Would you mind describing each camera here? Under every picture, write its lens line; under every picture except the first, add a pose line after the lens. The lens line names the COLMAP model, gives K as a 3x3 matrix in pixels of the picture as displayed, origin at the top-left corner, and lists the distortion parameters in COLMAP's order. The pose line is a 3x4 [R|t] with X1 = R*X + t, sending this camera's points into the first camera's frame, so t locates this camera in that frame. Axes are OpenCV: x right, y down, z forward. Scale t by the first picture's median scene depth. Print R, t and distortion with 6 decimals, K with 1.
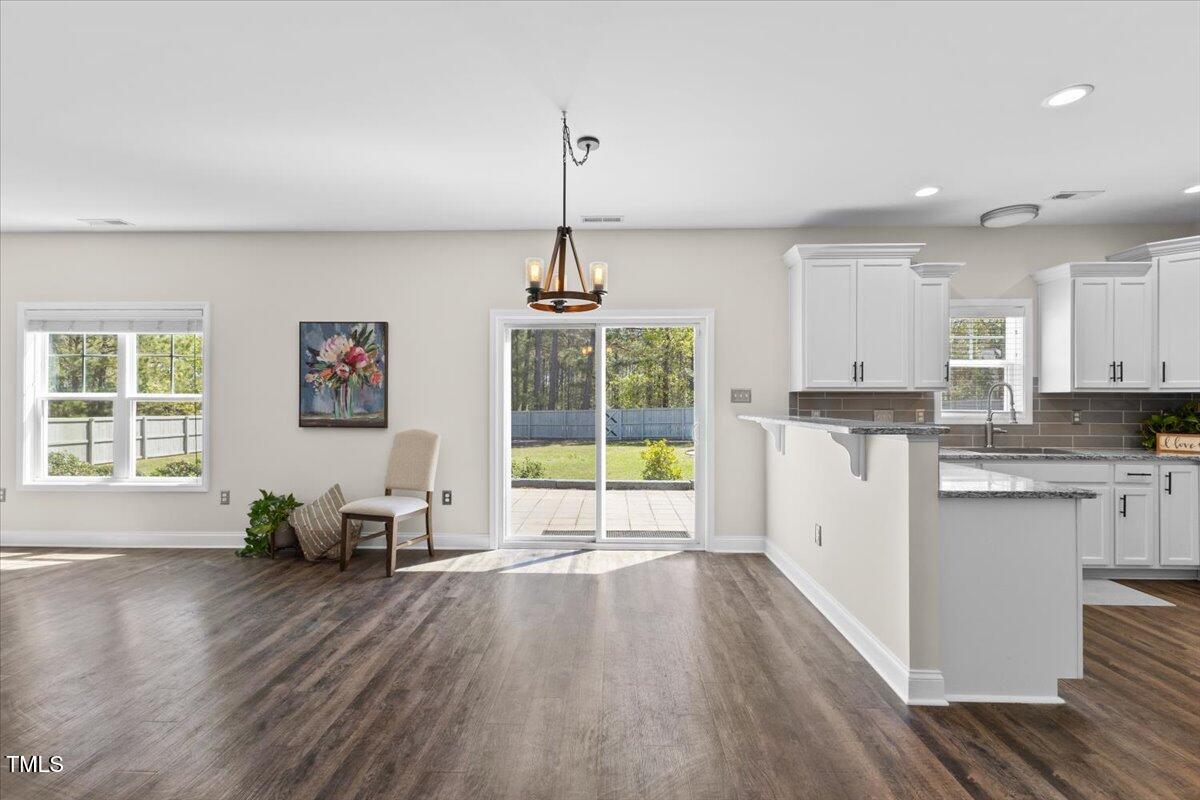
lens RADIAL K [[516.1, 0, 599.7], [0, 516.1, 397.9], [0, 0, 1]] dist [0.013924, -0.004471]
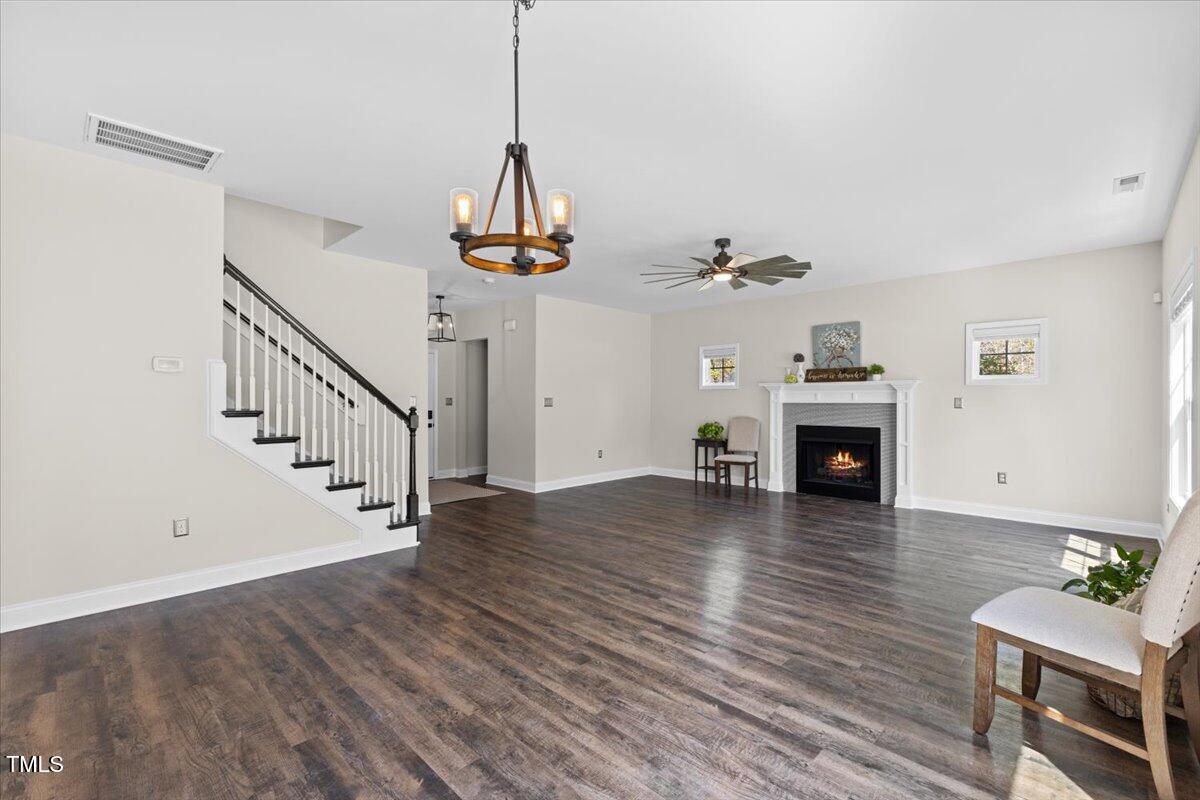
lens RADIAL K [[519.0, 0, 599.4], [0, 519.0, 402.8], [0, 0, 1]] dist [0.009512, -0.000030]
pose [[-0.676640, -0.000736, -0.736313, 0.217357], [0.000424, 0.999999, -0.001389, 0.007926], [0.736314, -0.001252, -0.676639, 0.932617]]
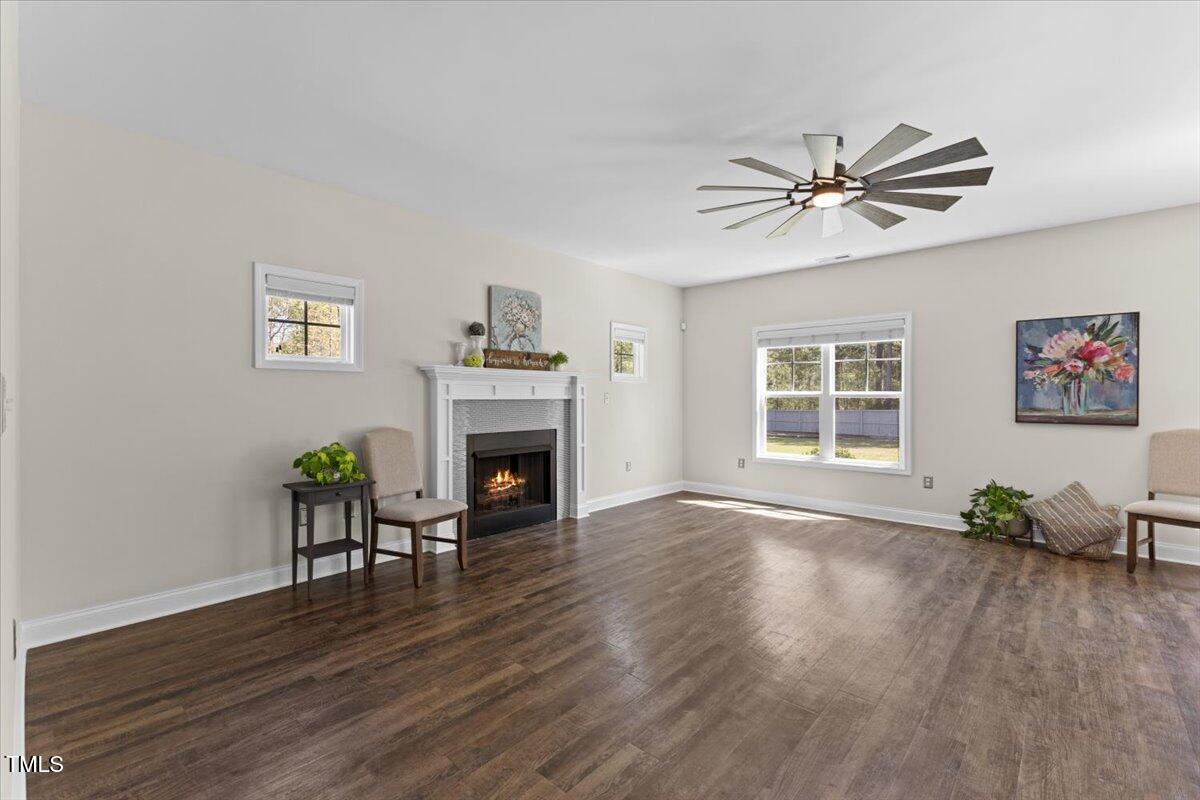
lens RADIAL K [[516.1, 0, 599.7], [0, 516.1, 397.9], [0, 0, 1]] dist [0.013924, -0.004471]
pose [[0.759104, -0.000111, -0.650969, -0.548384], [0.003921, 0.999983, 0.004401, -0.000621], [0.650957, -0.005893, 0.759091, -0.341593]]
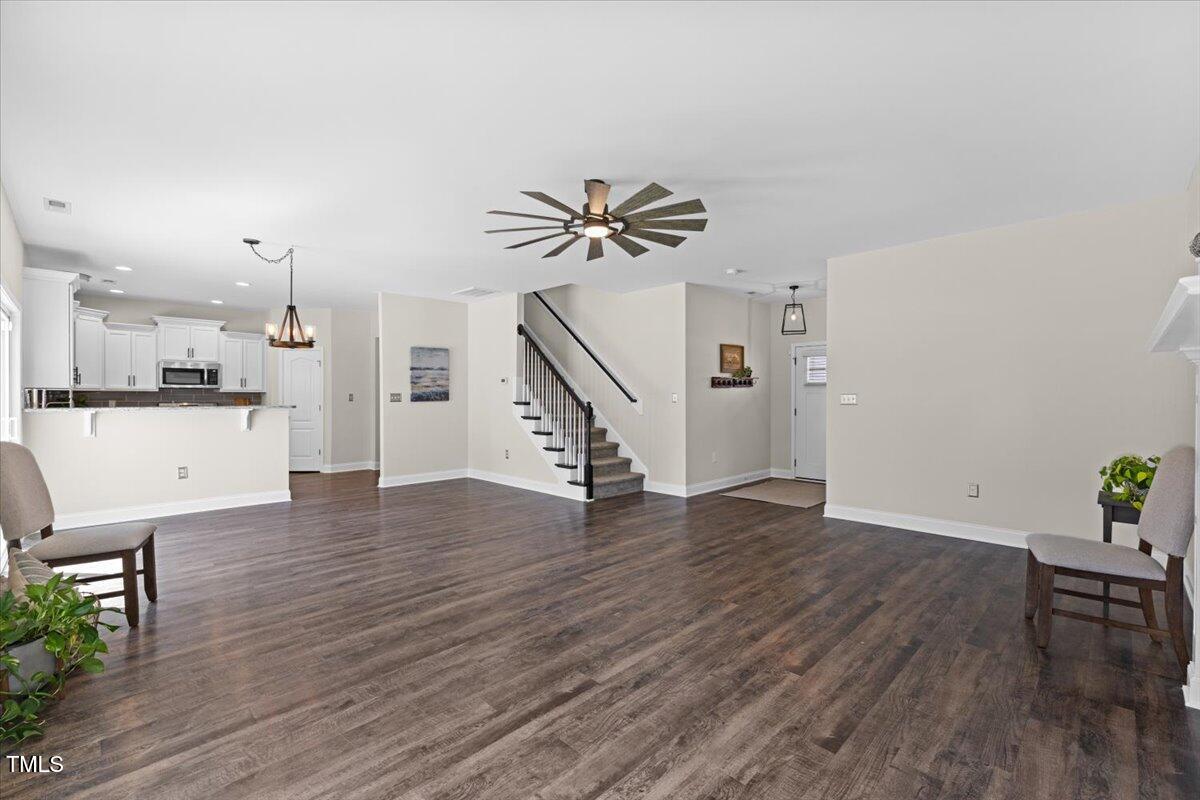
lens RADIAL K [[516.1, 0, 599.7], [0, 516.1, 397.9], [0, 0, 1]] dist [0.013924, -0.004471]
pose [[-0.727774, -0.005225, 0.685797, -1.333616], [-0.005612, 0.999983, 0.001663, 0.001594], [-0.685794, -0.002638, -0.727791, 0.972987]]
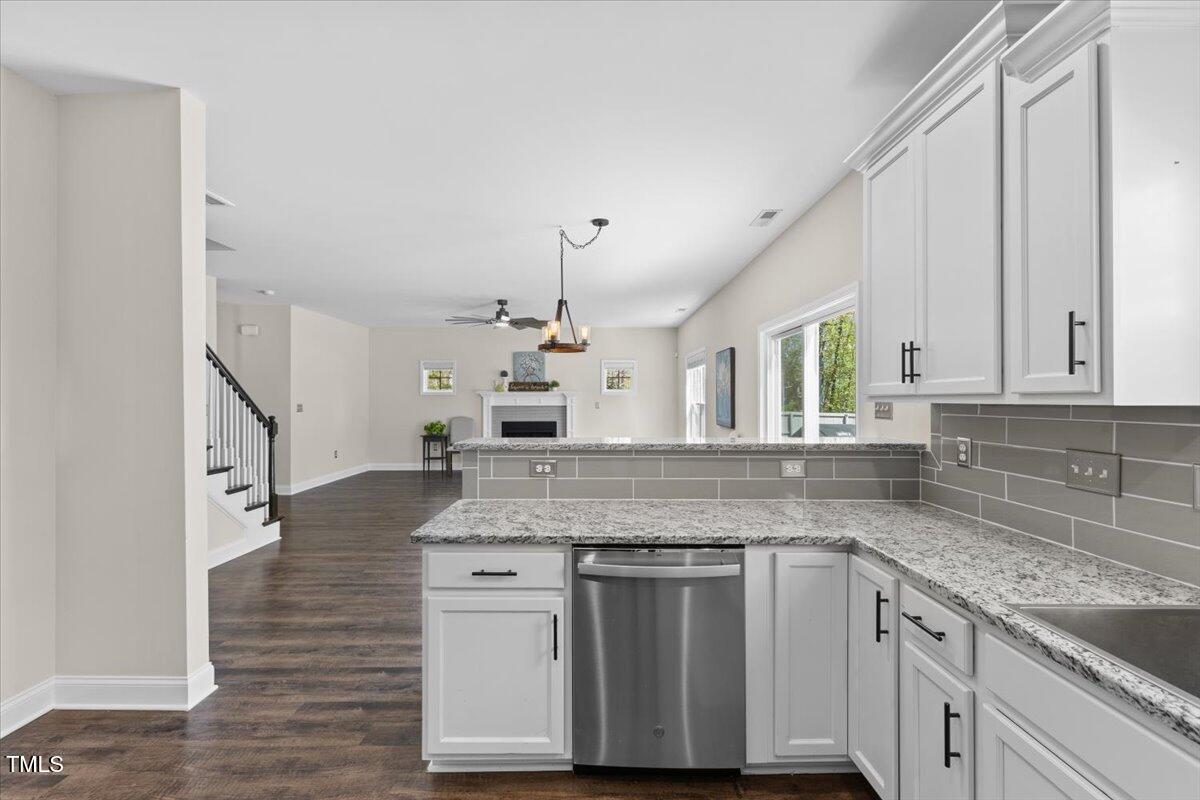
lens RADIAL K [[519.0, 0, 599.4], [0, 519.0, 402.8], [0, 0, 1]] dist [0.009512, -0.000030]
pose [[0.027427, 0.005030, -0.999611, 0.900525], [0.006685, 0.999964, 0.005215, -0.016385], [0.999601, -0.006826, 0.027393, 0.645964]]
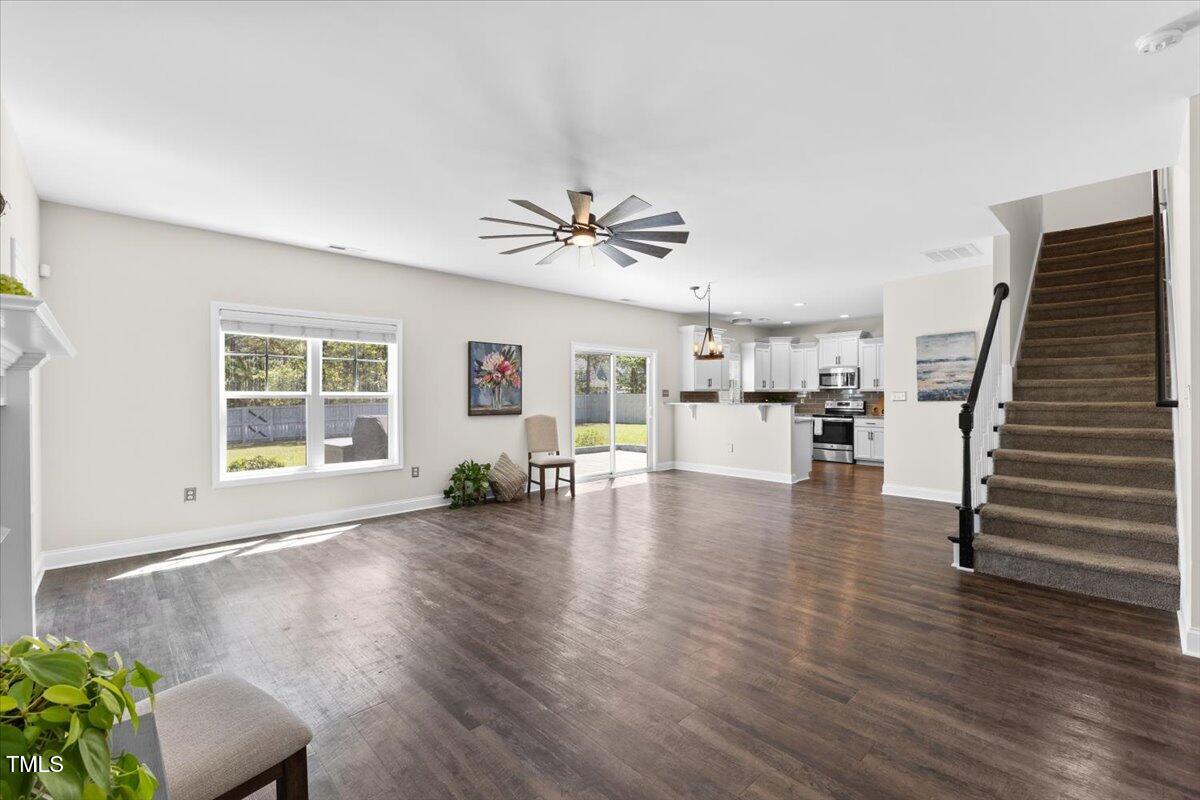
lens RADIAL K [[516.1, 0, 599.7], [0, 516.1, 397.9], [0, 0, 1]] dist [0.013924, -0.004471]
pose [[0.703044, -0.007536, 0.711106, -1.365555], [0.002442, 0.999964, 0.008182, -0.003086], [-0.711142, -0.004016, 0.703037, -0.247213]]
